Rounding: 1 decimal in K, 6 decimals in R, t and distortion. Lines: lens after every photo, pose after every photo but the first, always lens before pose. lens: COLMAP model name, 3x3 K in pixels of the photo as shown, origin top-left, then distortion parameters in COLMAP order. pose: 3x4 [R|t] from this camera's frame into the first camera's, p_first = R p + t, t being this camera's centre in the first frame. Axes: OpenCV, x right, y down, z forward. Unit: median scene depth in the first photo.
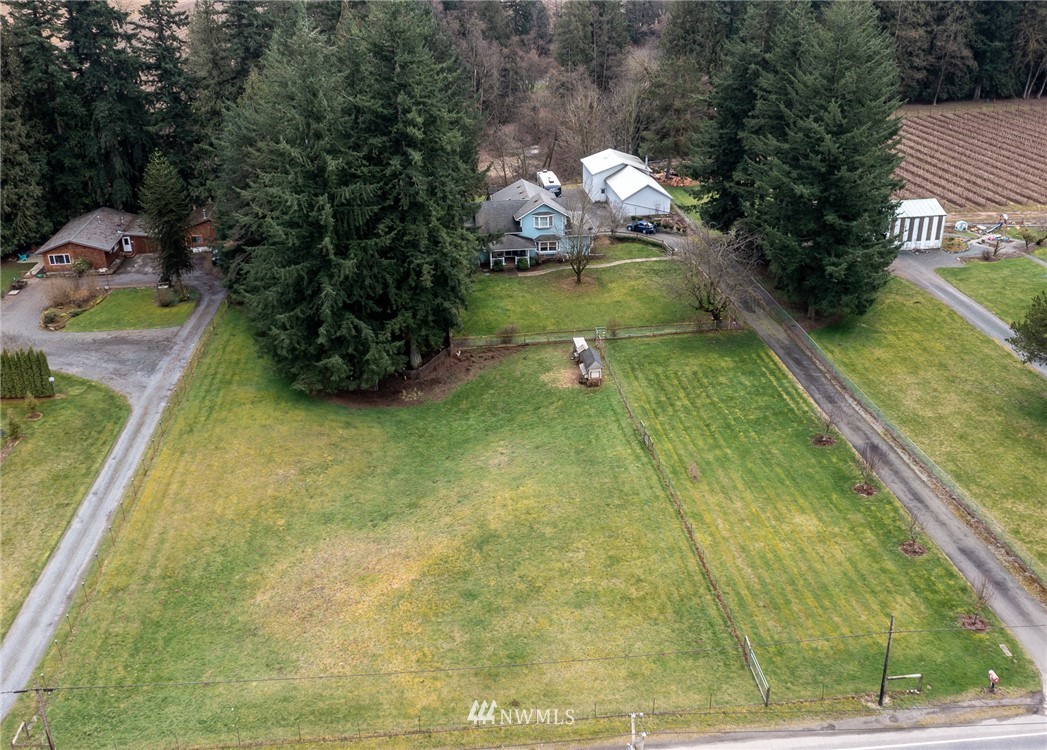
lens RADIAL K [[944.9, 0, 523.4], [0, 944.9, 350.7], [0, 0, 1]] dist [-0.010873, 0.002176]
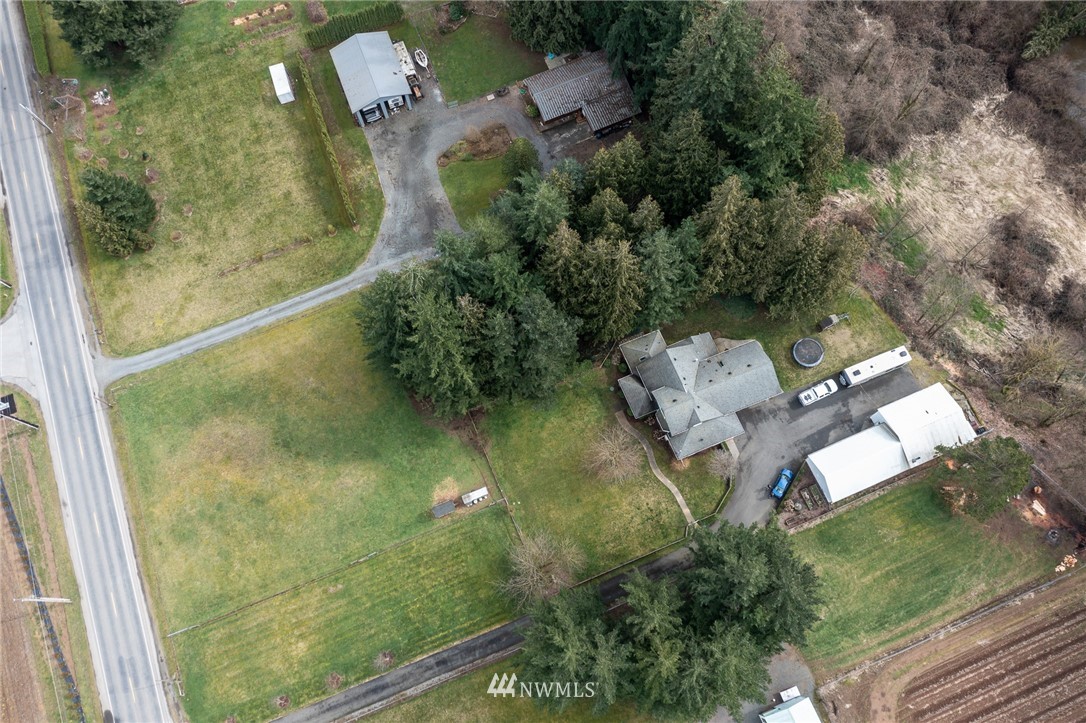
lens RADIAL K [[838.7, 0, 543.0], [0, 838.7, 361.5], [0, 0, 1]] dist [-0.009271, -0.003668]
pose [[0.278885, 0.918510, -0.280290, 0.267415], [-0.380733, 0.373705, 0.845806, -1.240566], [0.881627, -0.129167, 0.453927, 0.508838]]
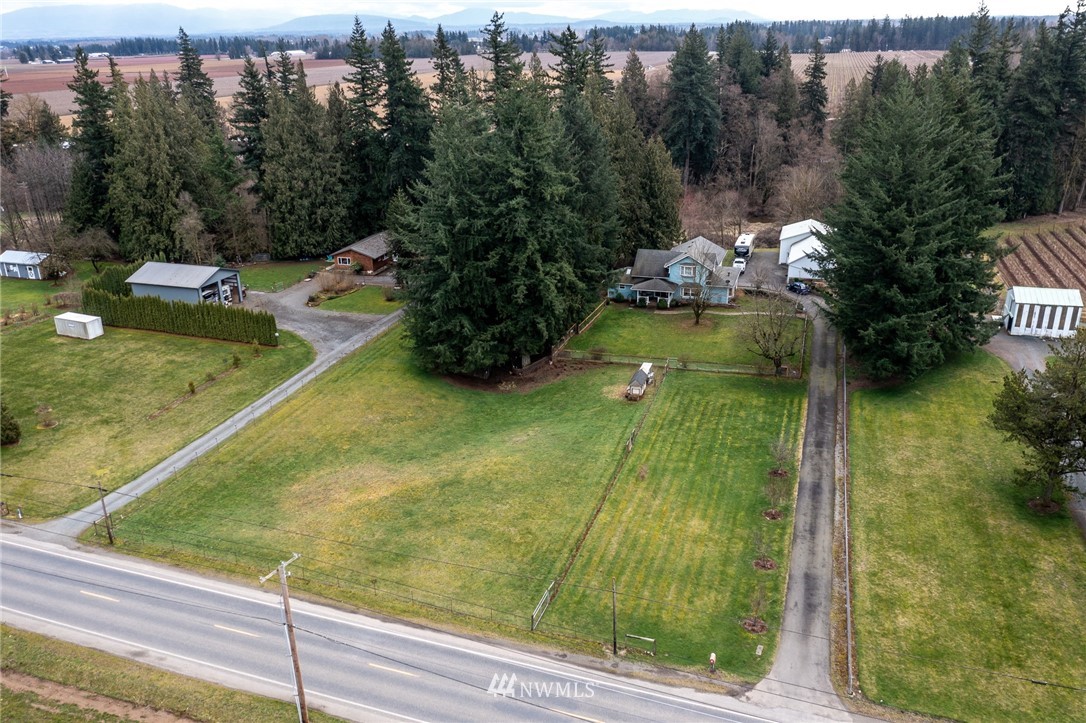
lens RADIAL K [[838.7, 0, 543.0], [0, 838.7, 361.5], [0, 0, 1]] dist [-0.009271, -0.003668]
pose [[0.911497, 0.146155, -0.384463, 0.348582], [-0.159523, 0.987190, -0.002917, 0.008984], [0.379112, 0.063989, 0.923136, -0.037273]]
